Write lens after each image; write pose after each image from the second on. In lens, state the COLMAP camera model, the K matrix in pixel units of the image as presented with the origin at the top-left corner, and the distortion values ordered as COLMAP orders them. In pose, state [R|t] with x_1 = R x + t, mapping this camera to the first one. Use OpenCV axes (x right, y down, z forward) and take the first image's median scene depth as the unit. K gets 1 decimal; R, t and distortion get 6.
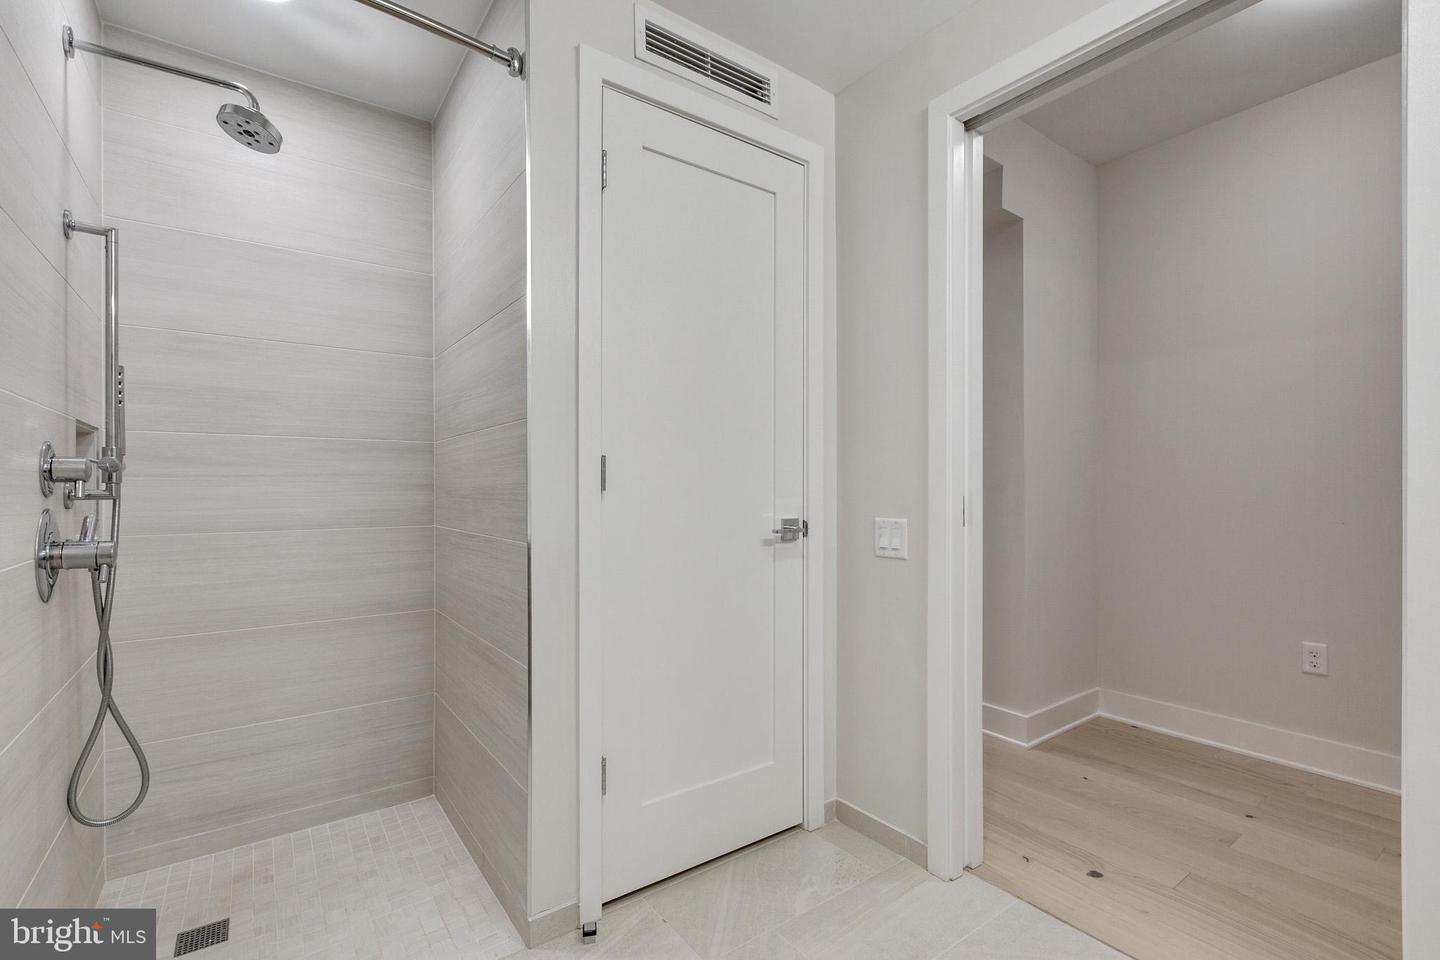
lens RADIAL K [[649.1, 0, 725.6], [0, 649.1, 483.8], [0, 0, 1]] dist [0.002540, -0.000328]
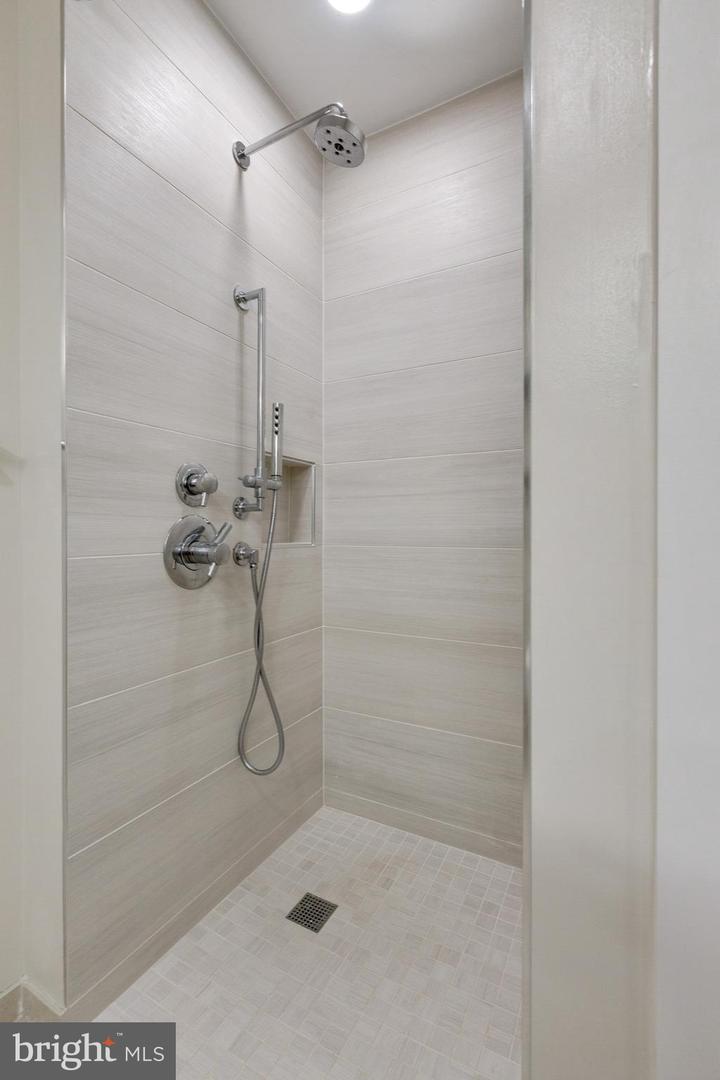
lens RADIAL K [[486.8, 0, 359.5], [0, 486.8, 526.3], [0, 0, 1]] dist [0.002540, -0.000328]
pose [[0.424935, 0.003561, -0.905217, -0.027836], [-0.000496, 0.999993, 0.003700, 0.041916], [0.905223, -0.001123, 0.424934, 0.665586]]
